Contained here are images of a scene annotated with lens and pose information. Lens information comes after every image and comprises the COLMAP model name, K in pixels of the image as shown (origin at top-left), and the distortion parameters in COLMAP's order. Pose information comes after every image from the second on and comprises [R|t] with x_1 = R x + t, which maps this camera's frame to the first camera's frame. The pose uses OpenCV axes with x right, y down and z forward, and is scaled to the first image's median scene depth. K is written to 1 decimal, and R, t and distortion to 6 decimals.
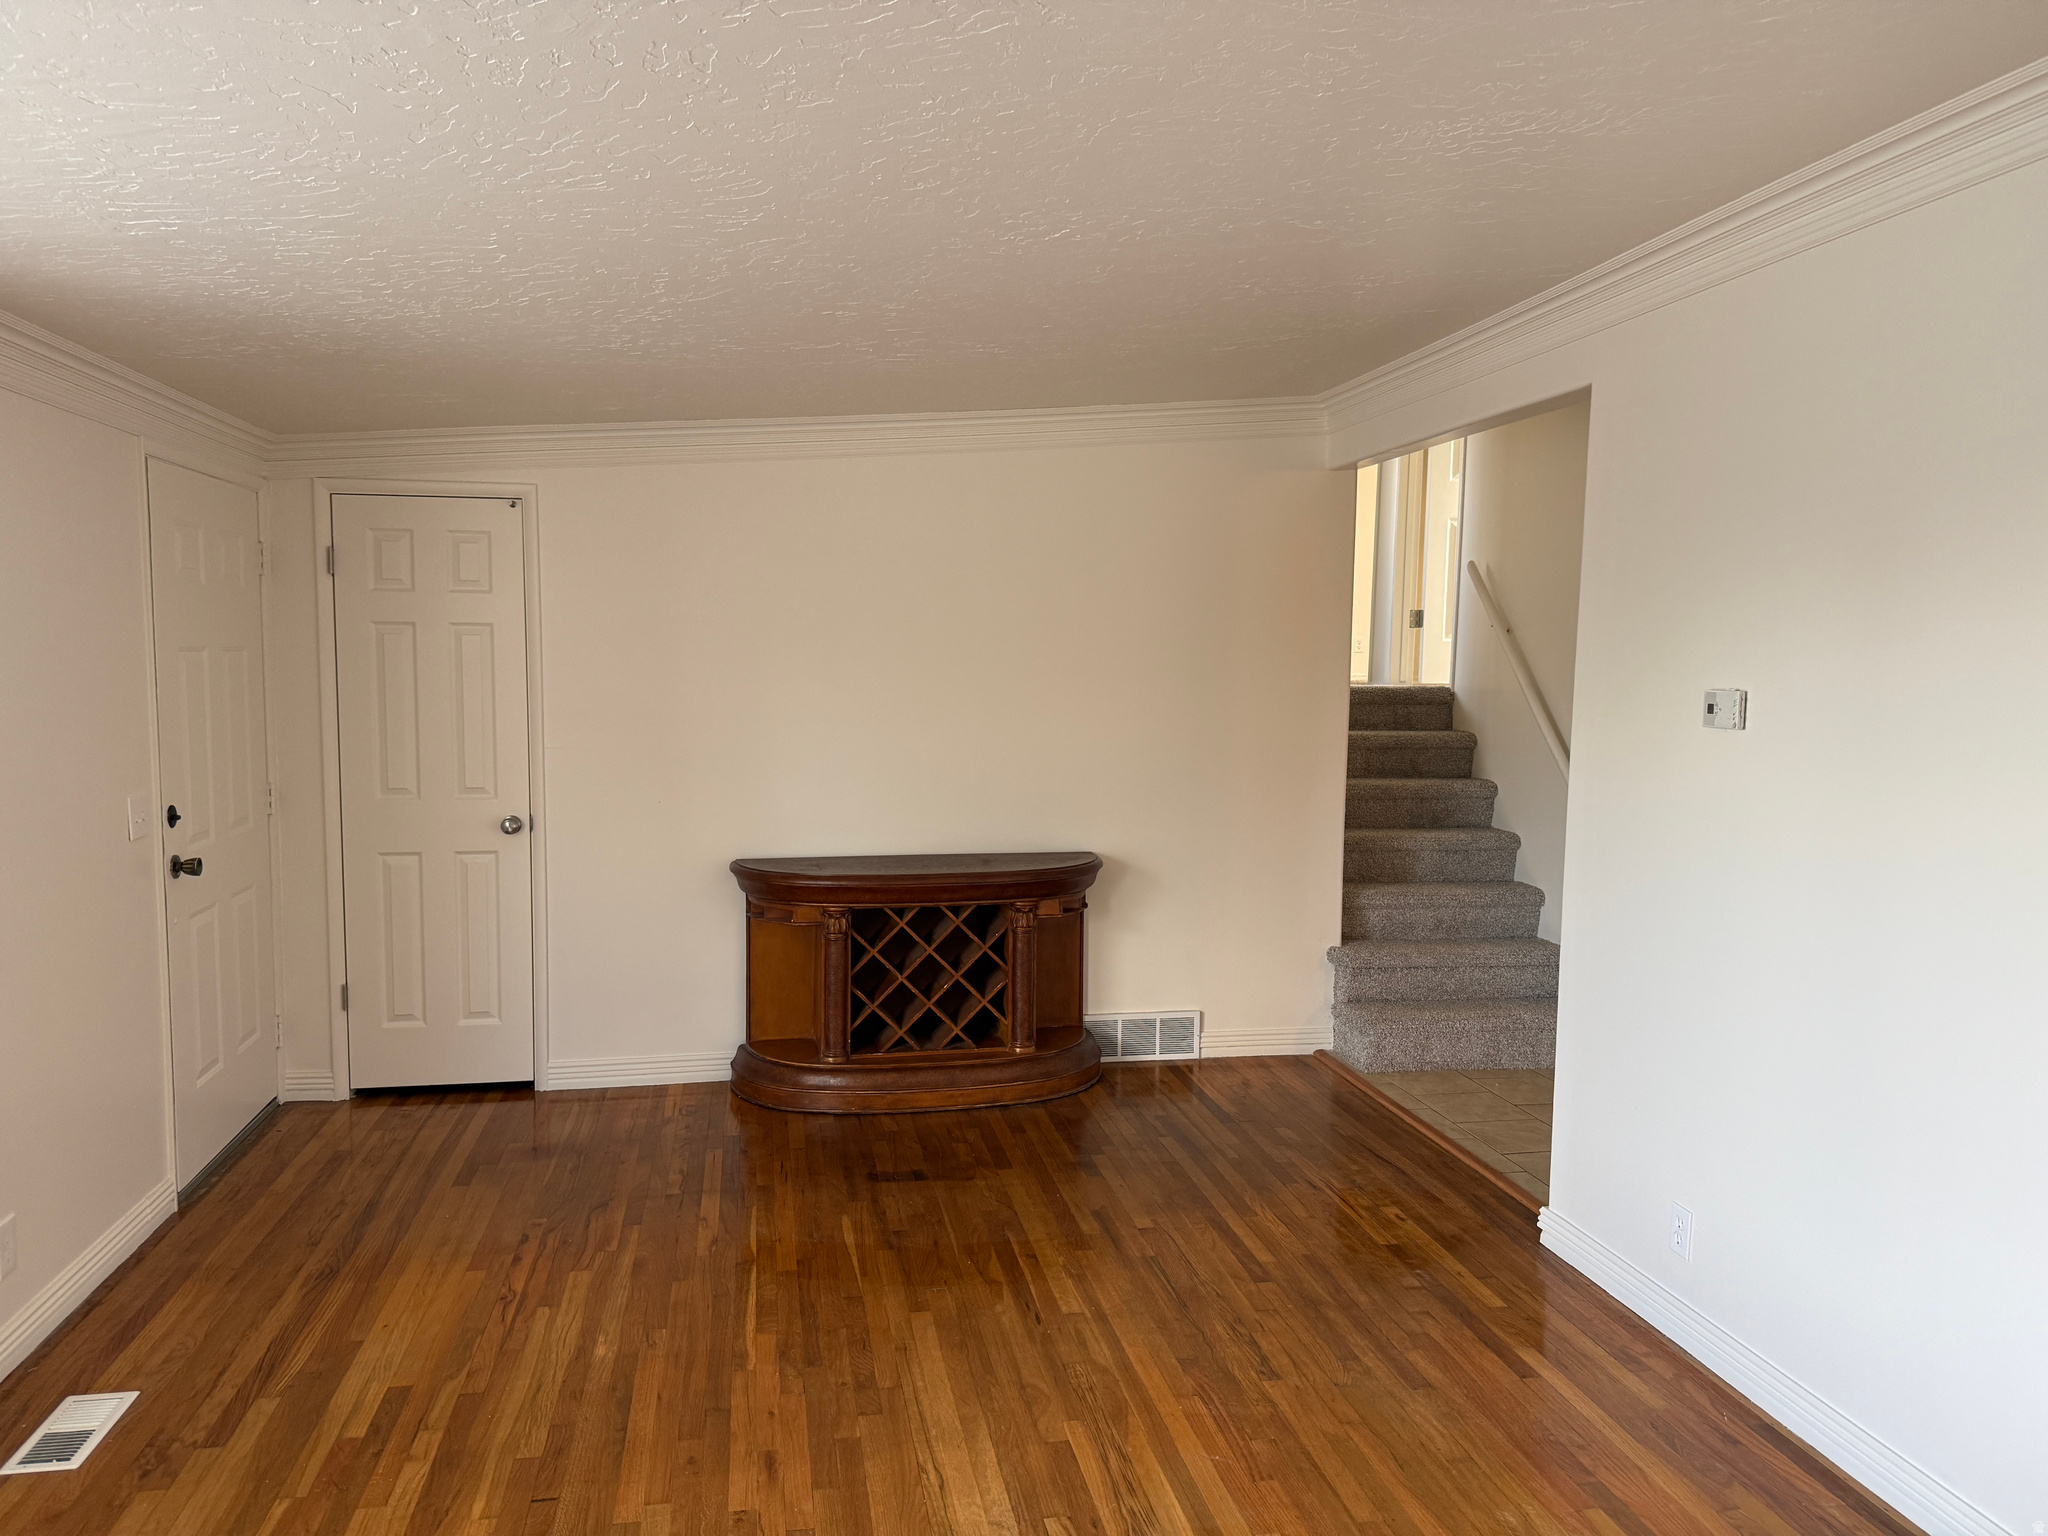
lens RADIAL K [[1468.7, 0, 984.4], [0, 1468.7, 769.5], [0, 0, 1]] dist [0.056416, -0.050060]
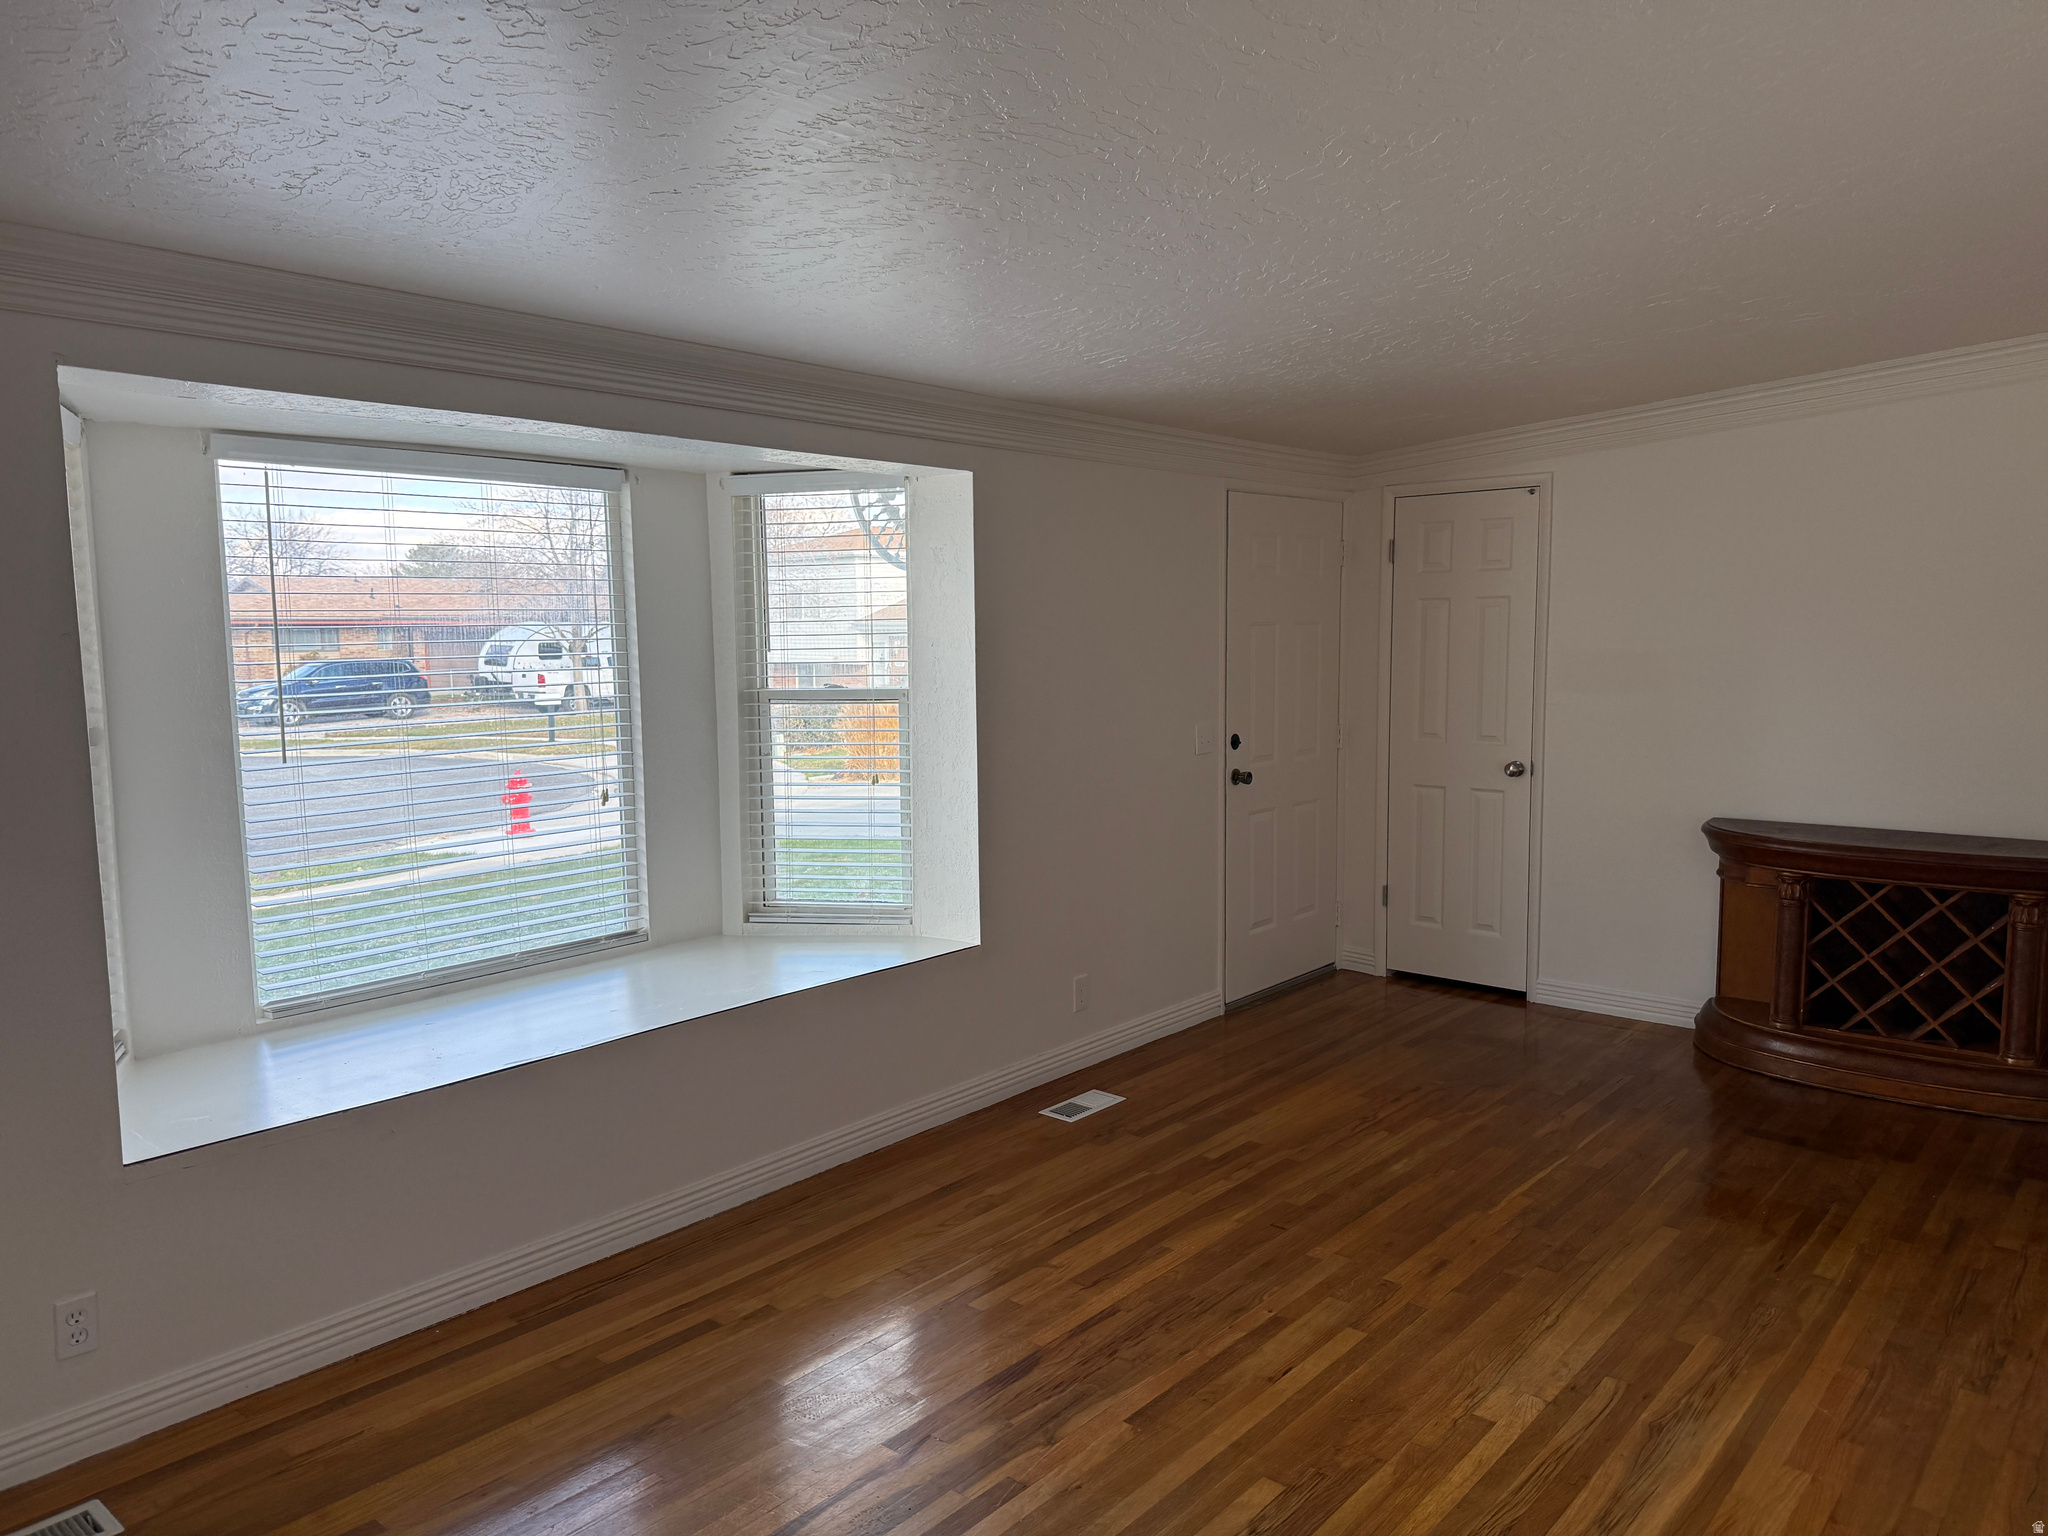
lens RADIAL K [[1436.0, 0, 1013.2], [0, 1436.0, 773.9], [0, 0, 1]] dist [0.000293, -0.002448]
pose [[0.634934, 0.073783, -0.769035, 0.319412], [-0.060101, 0.997130, 0.046046, 0.013371], [0.770225, 0.016984, 0.637546, -0.030823]]
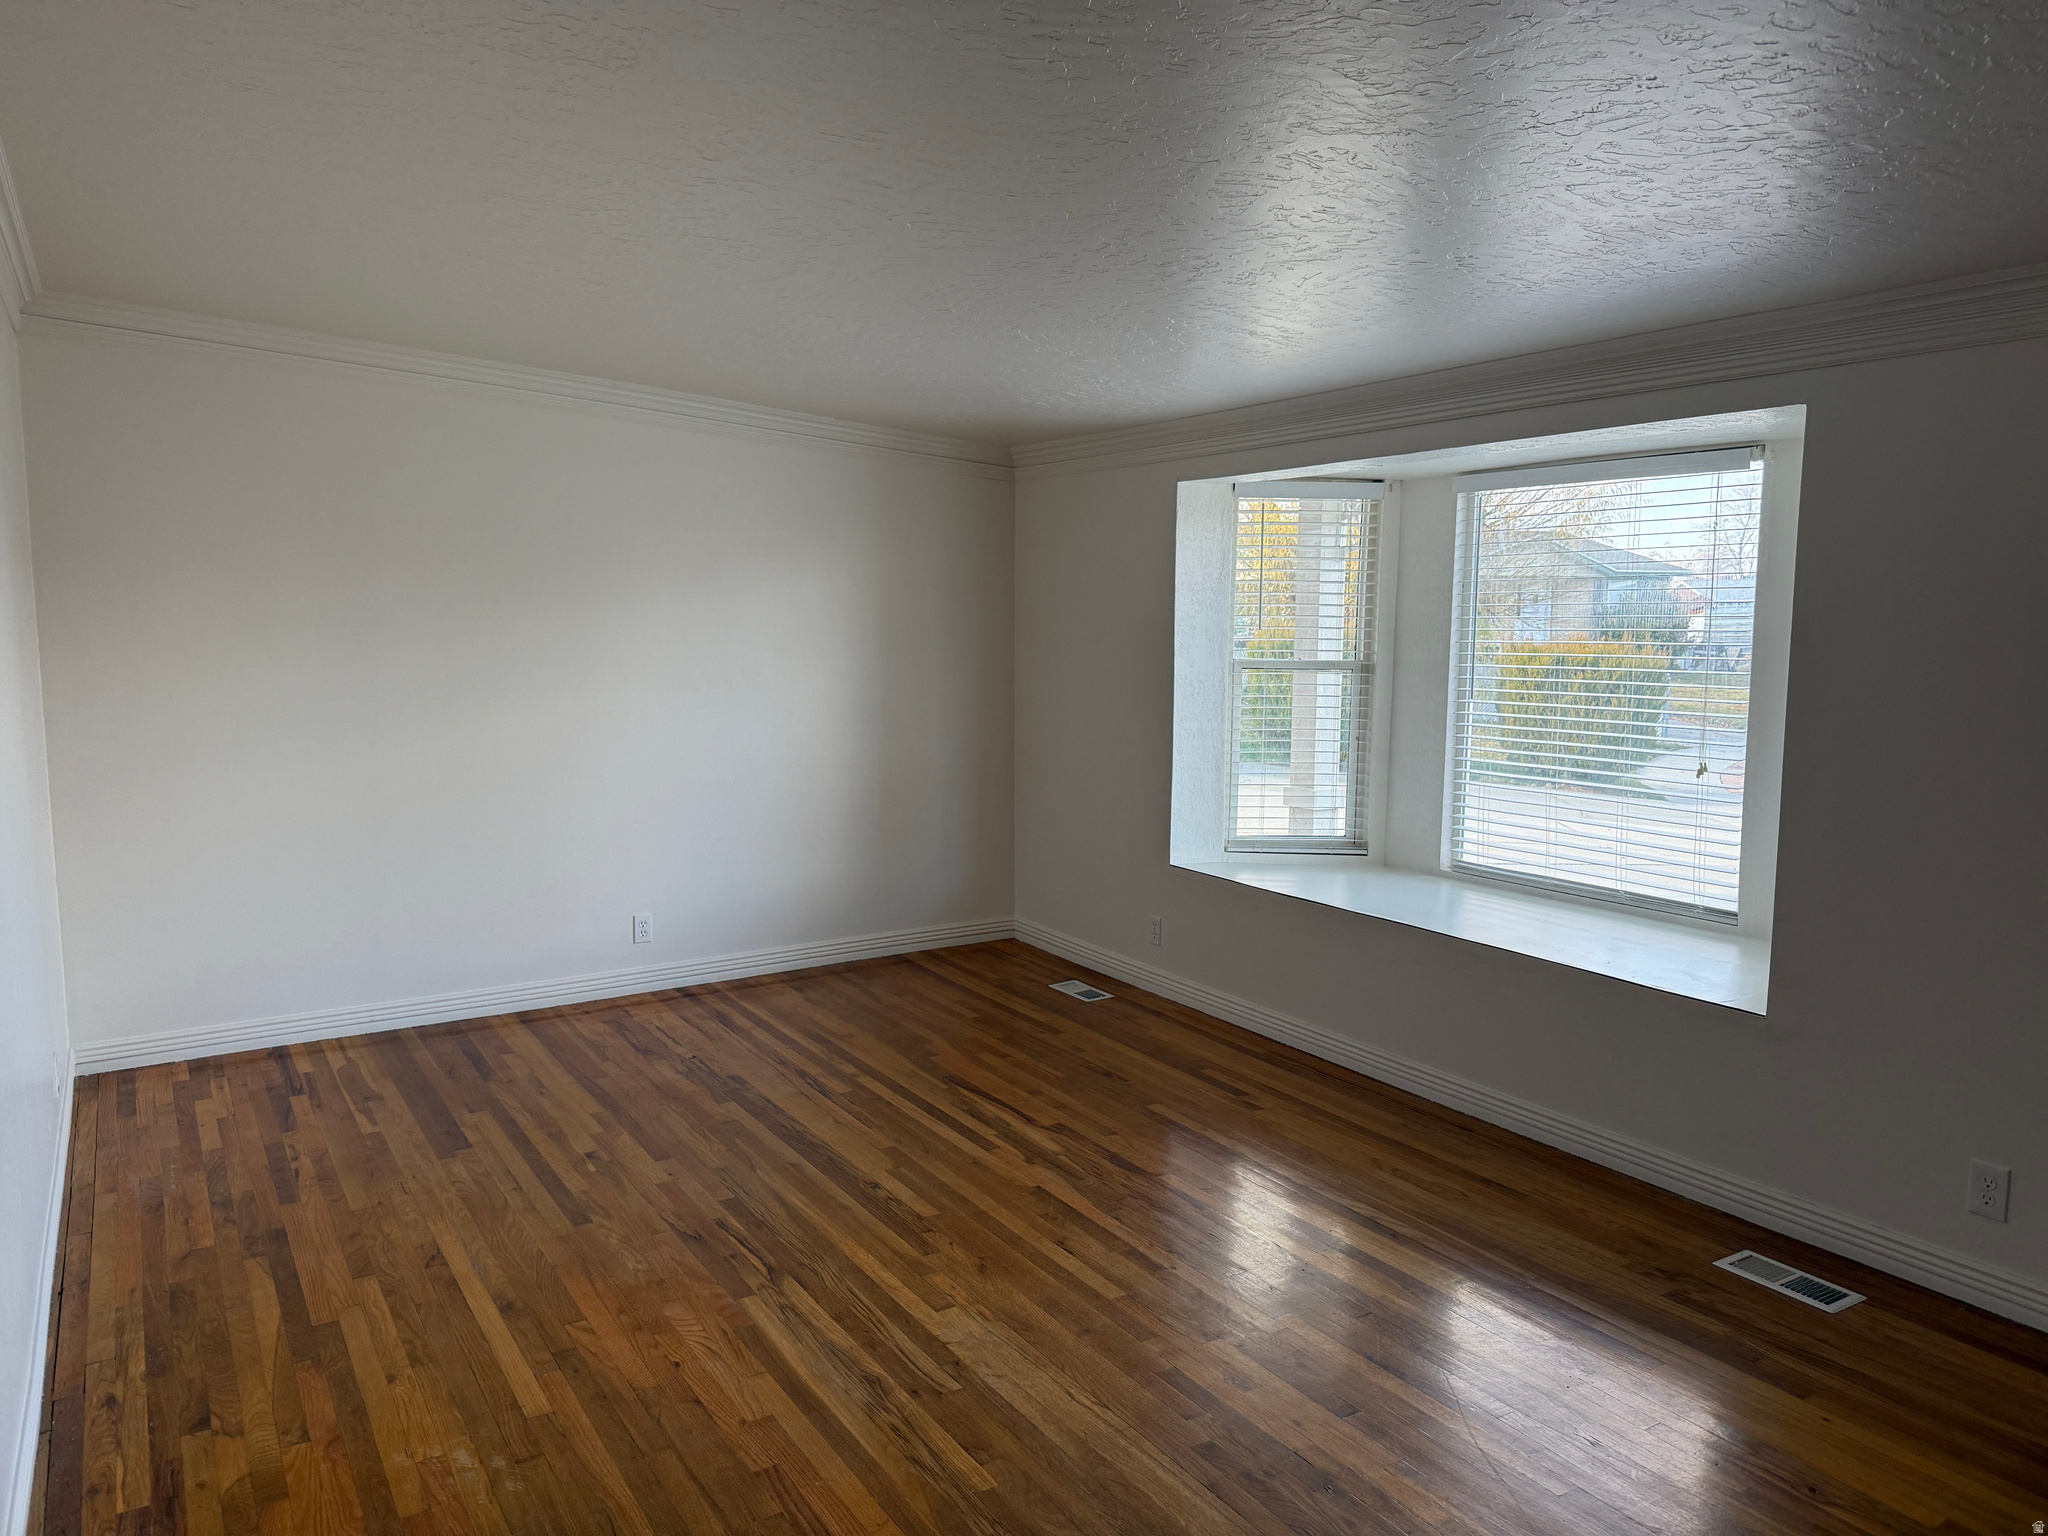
lens RADIAL K [[1388.9, 0, 1039.7], [0, 1388.9, 773.2], [0, 0, 1]] dist [0.091357, -0.119267]
pose [[-0.915040, 0.043453, -0.401016, 0.219848], [-0.042257, 0.978383, 0.202436, -0.087751], [0.401144, 0.202183, -0.893424, 1.061676]]
